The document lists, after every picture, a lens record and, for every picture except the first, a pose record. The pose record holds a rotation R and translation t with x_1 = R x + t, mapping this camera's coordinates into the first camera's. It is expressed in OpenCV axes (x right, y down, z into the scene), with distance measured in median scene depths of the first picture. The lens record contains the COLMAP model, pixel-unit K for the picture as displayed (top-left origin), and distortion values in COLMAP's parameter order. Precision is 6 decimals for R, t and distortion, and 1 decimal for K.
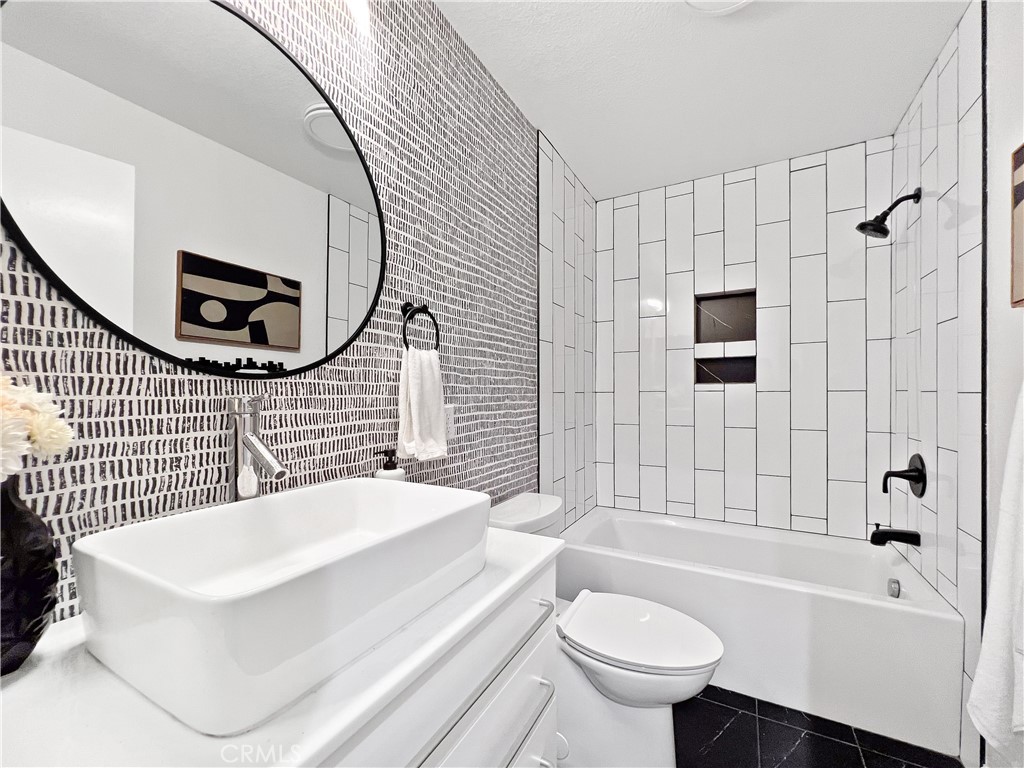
lens RADIAL K [[422.3, 0, 510.9], [0, 422.3, 390.7], [0, 0, 1]] dist [-0.001516, -0.000153]
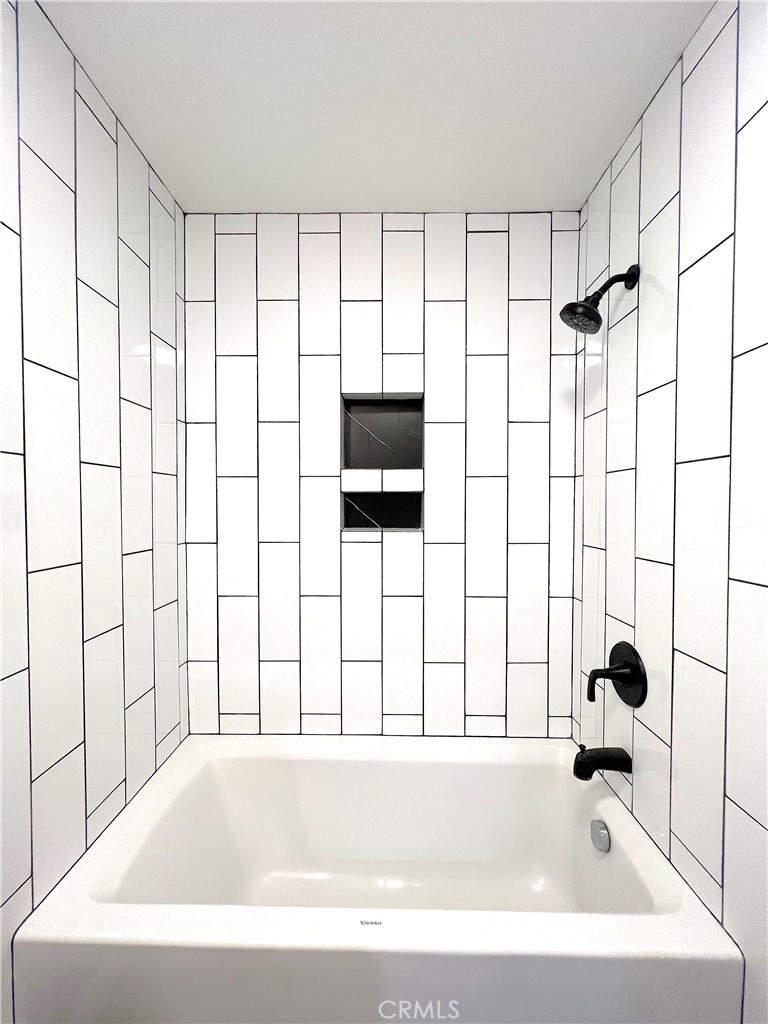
lens RADIAL K [[411.5, 0, 384.0], [0, 411.5, 512.0], [0, 0, 1]] dist [0.000376, -0.000078]
pose [[0.878302, -0.005716, 0.478072, 0.212024], [-0.003028, 0.999842, 0.017516, -0.064130], [-0.478096, -0.016832, 0.878146, 0.460520]]
